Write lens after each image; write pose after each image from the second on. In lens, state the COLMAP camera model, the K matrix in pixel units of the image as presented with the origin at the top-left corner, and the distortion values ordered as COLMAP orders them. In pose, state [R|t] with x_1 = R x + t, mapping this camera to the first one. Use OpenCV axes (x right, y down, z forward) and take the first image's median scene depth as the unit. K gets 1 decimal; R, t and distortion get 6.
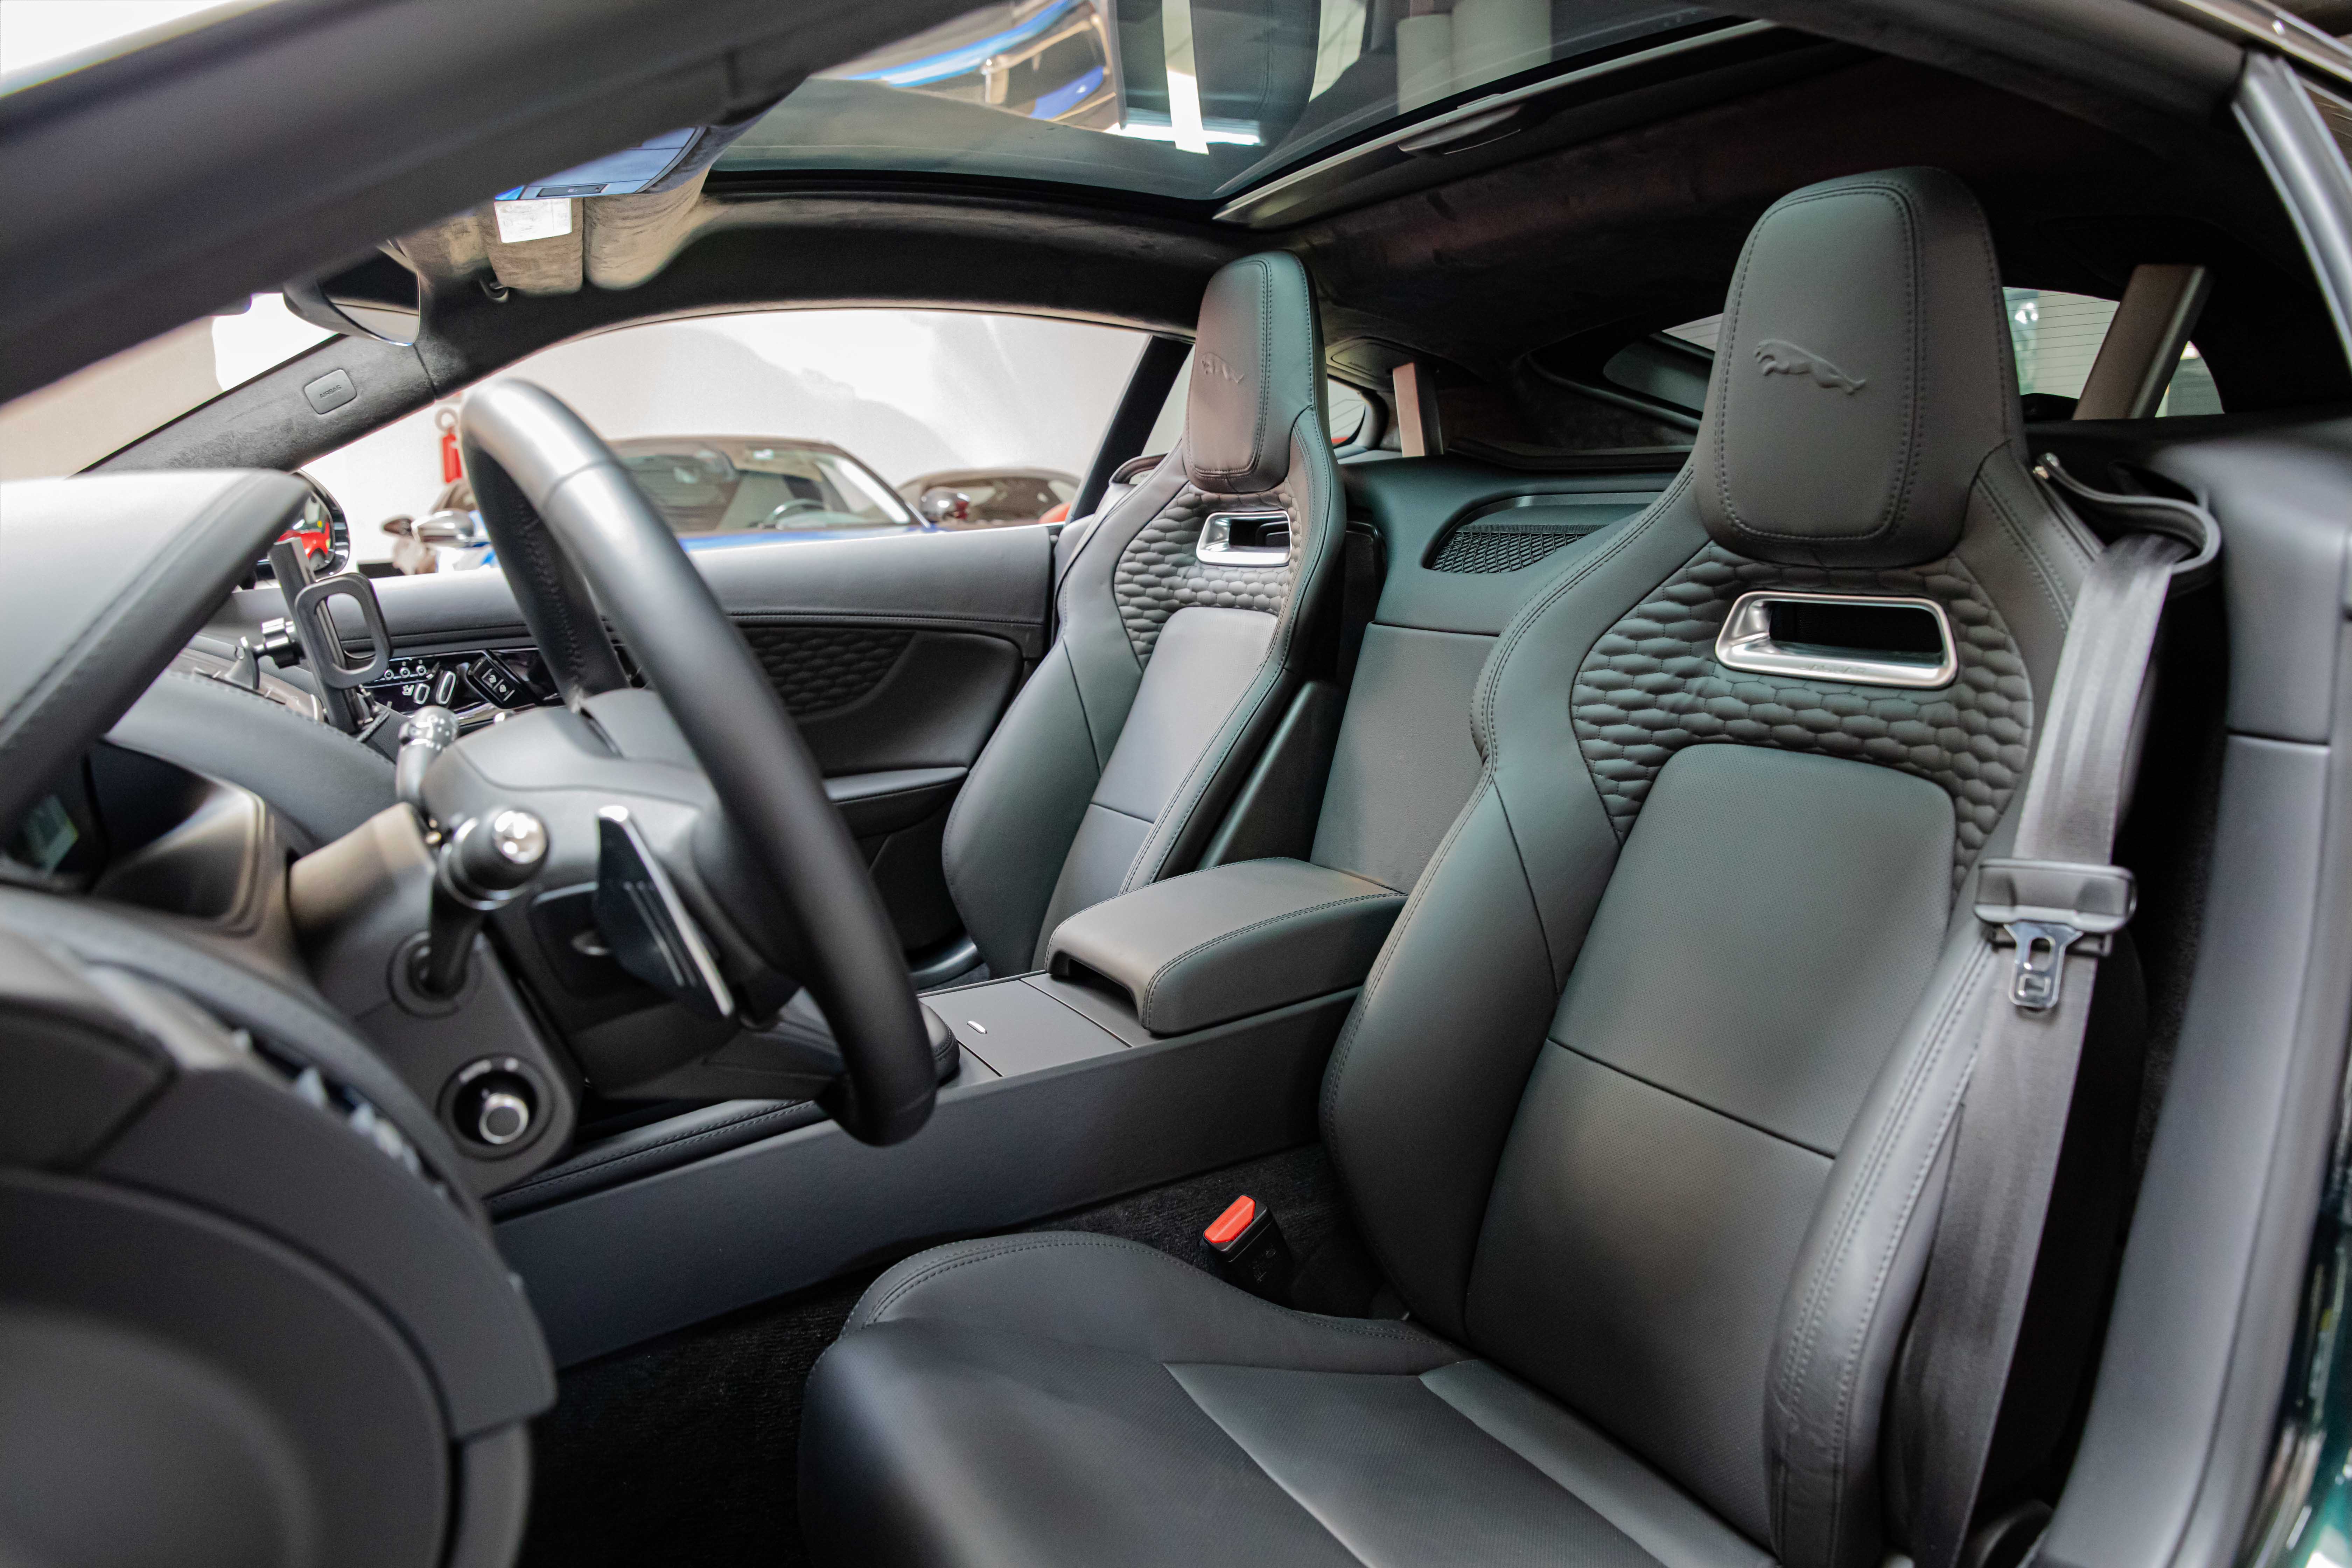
lens RADIAL K [[1587.9, 0, 1176.0], [0, 1587.9, 784.0], [0, 0, 1]] dist [-0.042282, 0.001181]
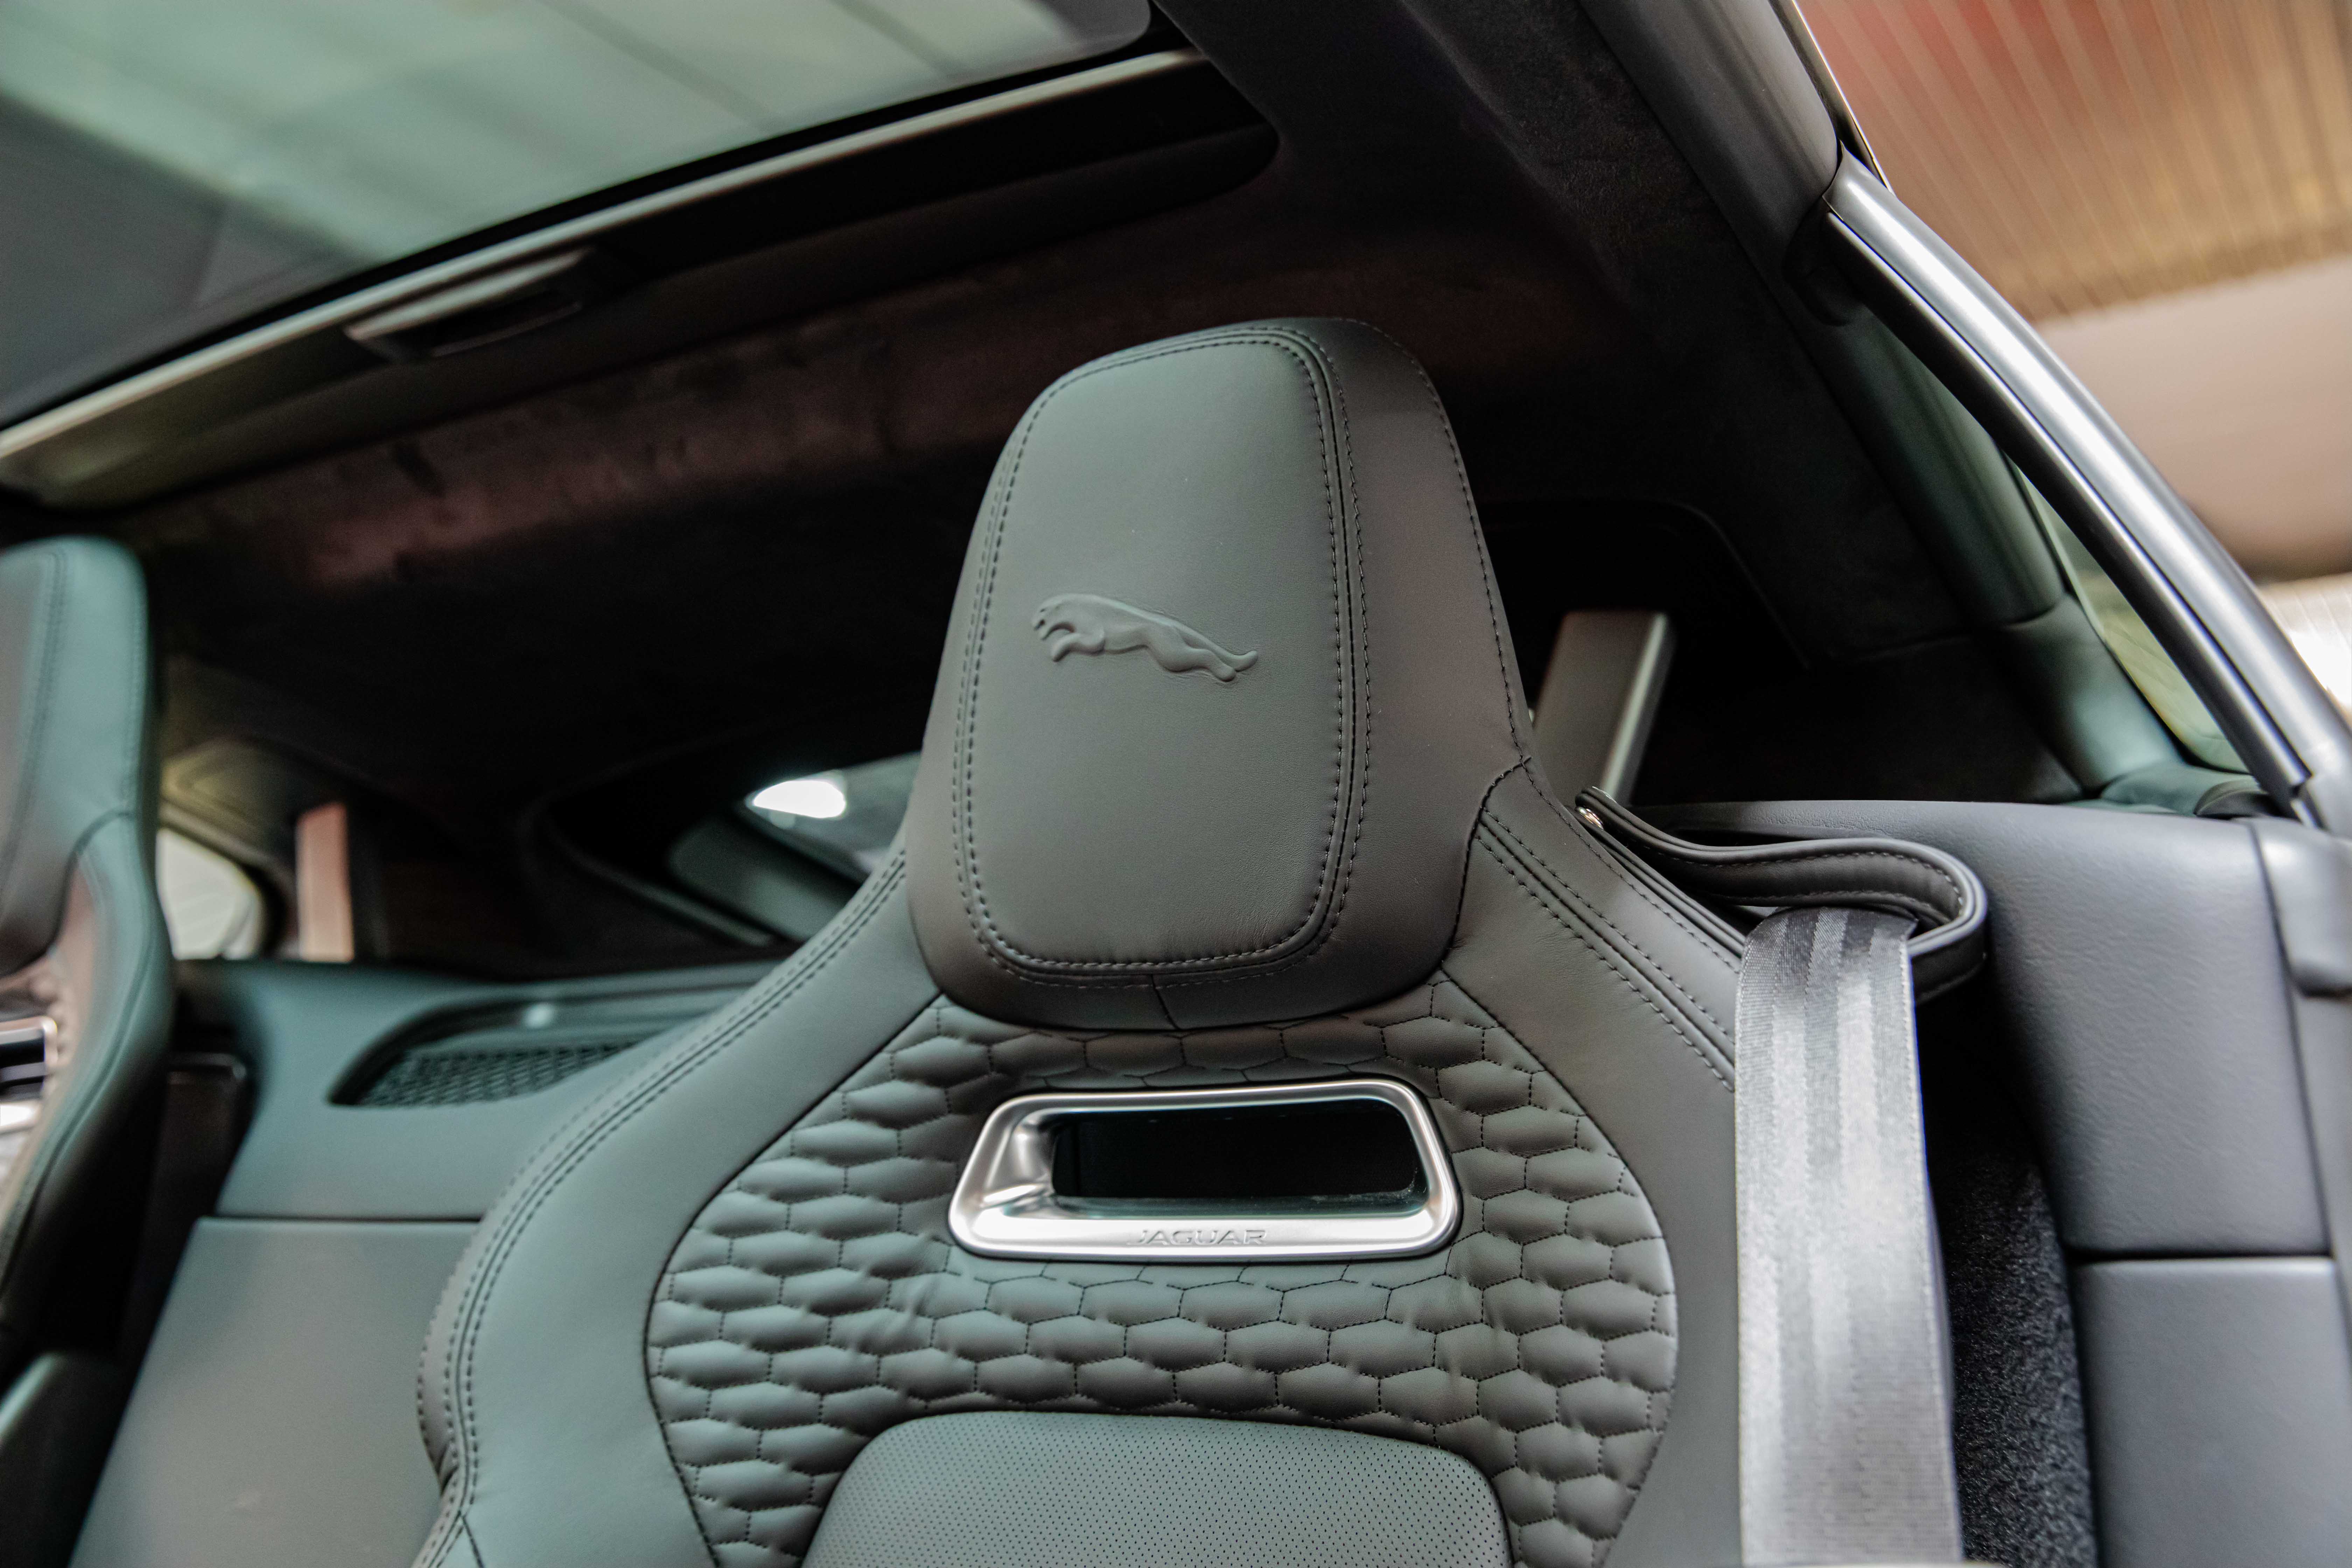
lens RADIAL K [[2152.5, 0, 1176.0], [0, 2152.5, 784.0], [0, 0, 1]] dist [-0.112272, 0.280297]
pose [[0.866506, 0.127545, 0.482597, 0.065354], [0.064095, 0.930372, -0.360970, 0.034144], [-0.495035, 0.343715, 0.797998, 0.392410]]
